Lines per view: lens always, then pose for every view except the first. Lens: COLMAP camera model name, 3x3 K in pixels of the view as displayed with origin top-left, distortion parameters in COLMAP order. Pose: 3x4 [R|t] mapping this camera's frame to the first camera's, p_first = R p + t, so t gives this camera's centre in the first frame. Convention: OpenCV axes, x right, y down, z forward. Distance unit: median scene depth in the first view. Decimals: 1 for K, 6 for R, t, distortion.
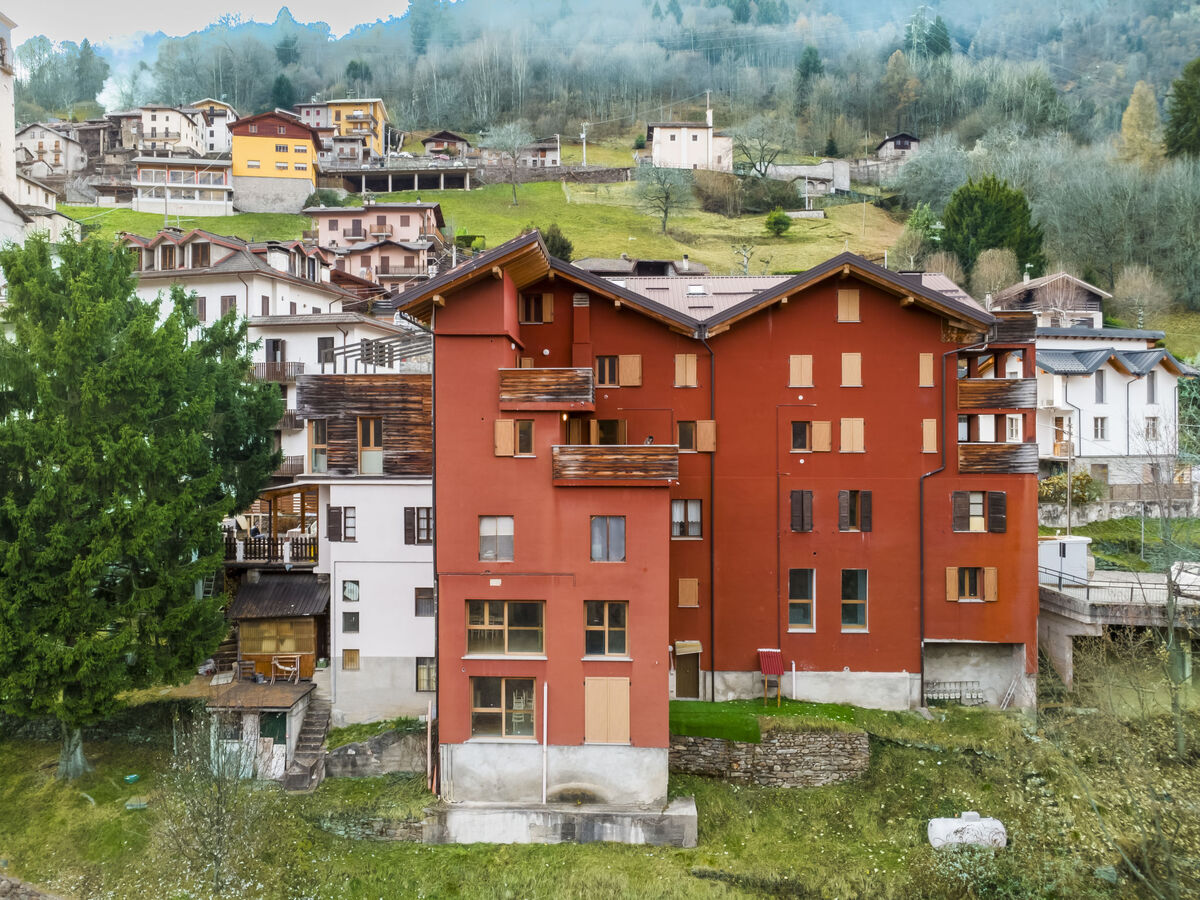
lens RADIAL K [[854.1, 0, 600.0], [0, 854.1, 450.0], [0, 0, 1]] dist [0.007590, -0.004319]
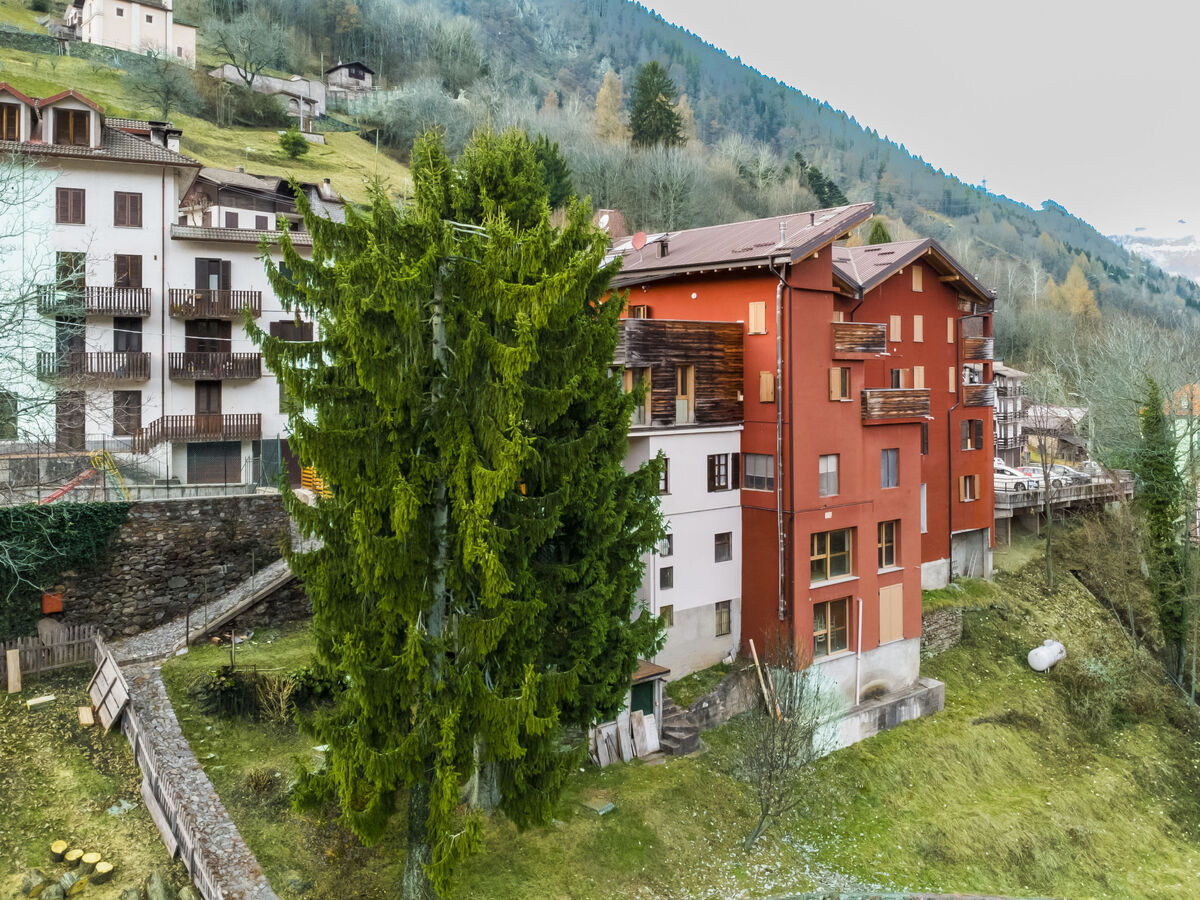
lens RADIAL K [[934.2, 0, 623.9], [0, 934.2, 400.1], [0, 0, 1]] dist [0.001330, 0.004845]
pose [[0.768292, -0.023072, 0.639684, -1.007196], [0.021408, 0.999717, 0.010346, -0.010849], [-0.639742, 0.005746, 0.768568, 0.222450]]
